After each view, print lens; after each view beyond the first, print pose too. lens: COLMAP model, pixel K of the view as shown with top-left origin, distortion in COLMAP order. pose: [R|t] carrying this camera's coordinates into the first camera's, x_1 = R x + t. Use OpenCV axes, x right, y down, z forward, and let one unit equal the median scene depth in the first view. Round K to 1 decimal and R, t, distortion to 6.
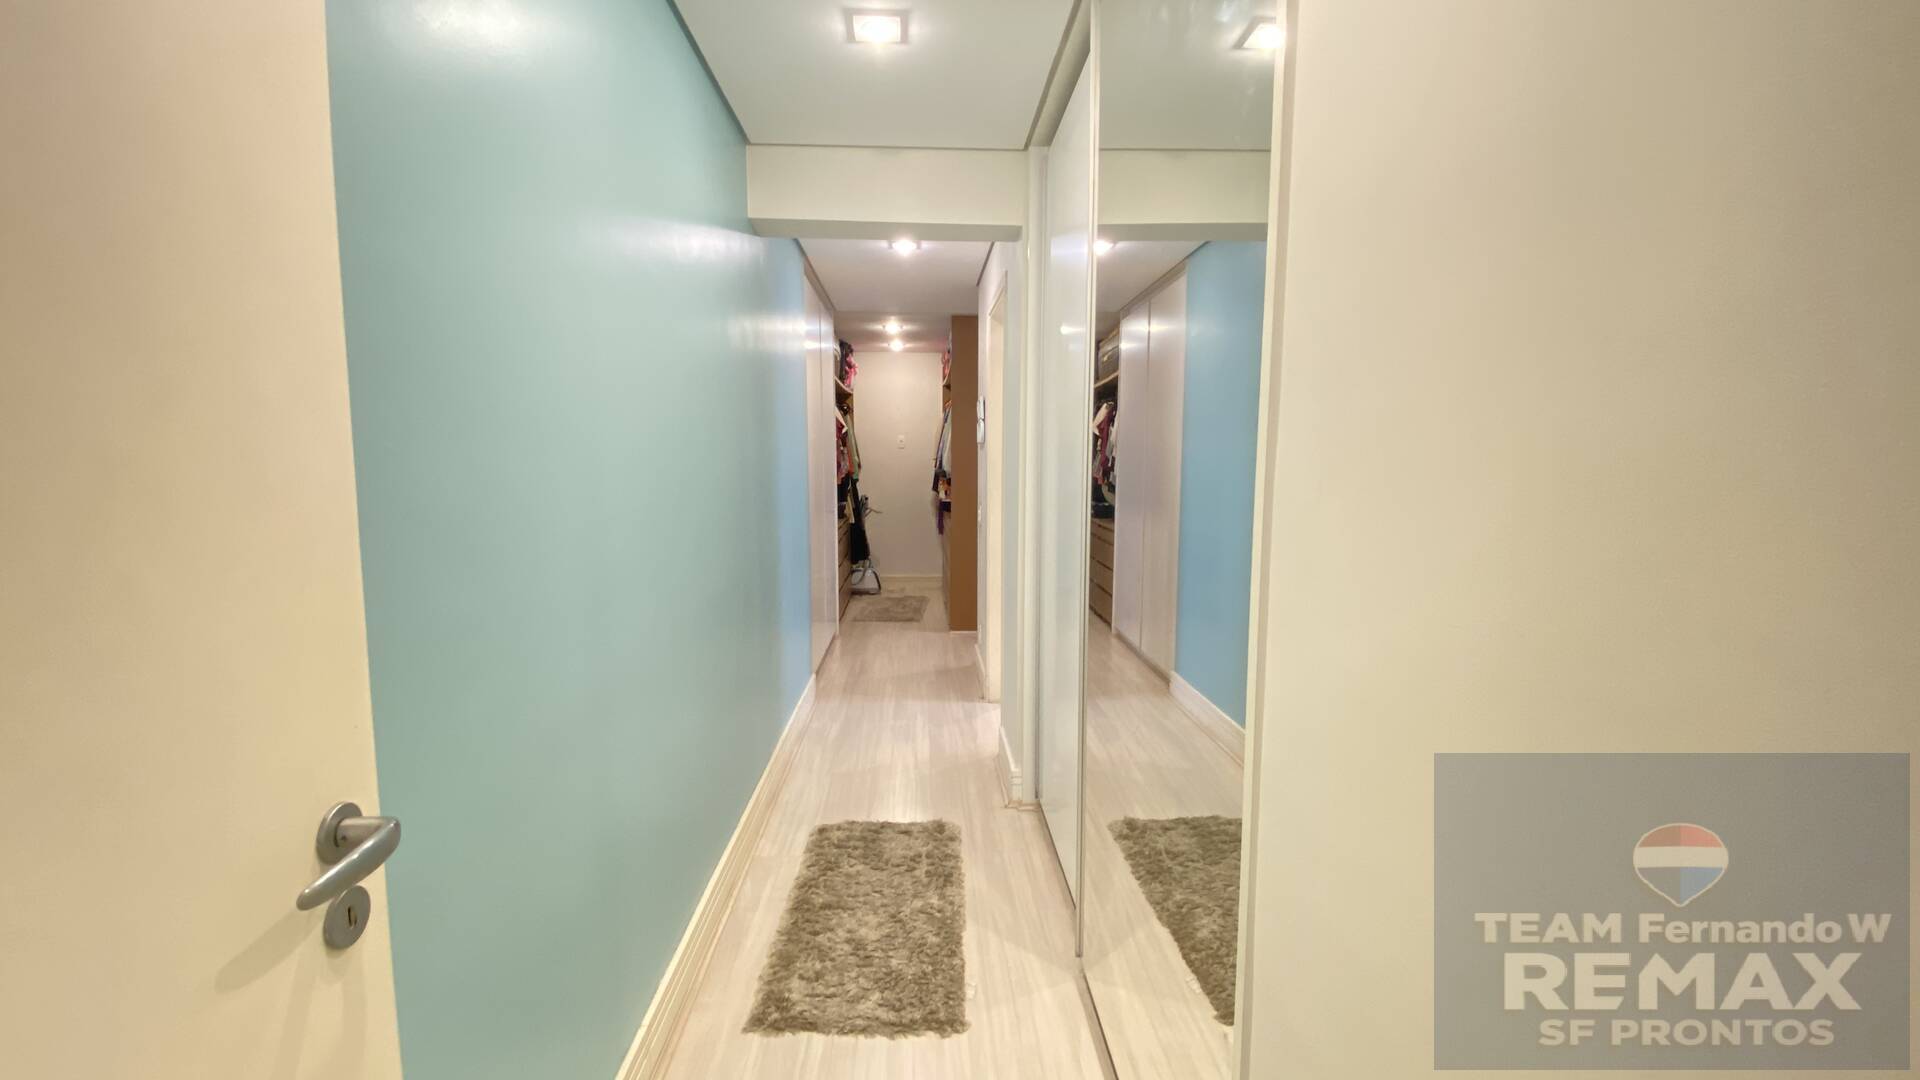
lens RADIAL K [[774.0, 0, 963.3], [0, 774.0, 534.0], [0, 0, 1]] dist [0.011042, -0.016550]
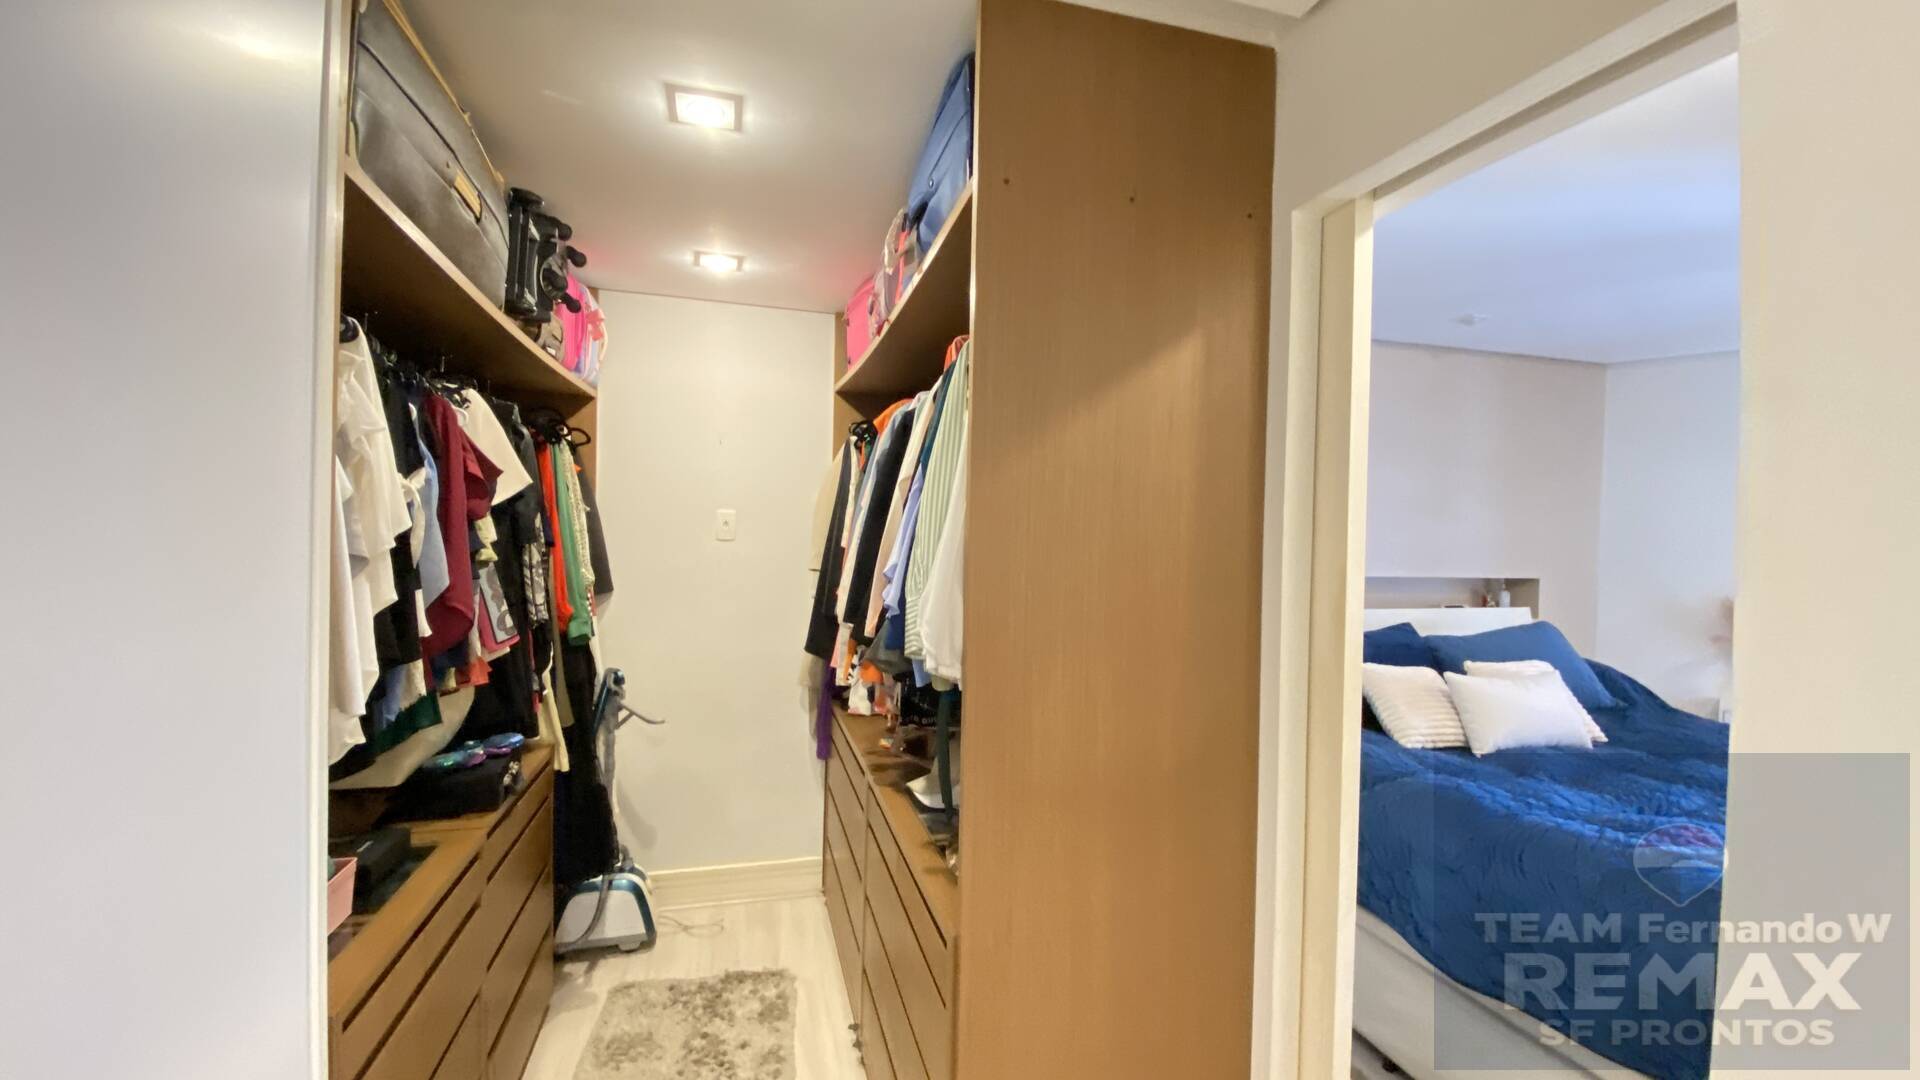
lens RADIAL K [[774.0, 0, 963.3], [0, 774.0, 534.0], [0, 0, 1]] dist [0.011042, -0.016550]
pose [[0.979396, 0.024019, 0.200516, -0.042726], [-0.005283, 0.995609, -0.093457, -0.080591], [-0.201881, 0.090472, 0.975223, 0.605379]]
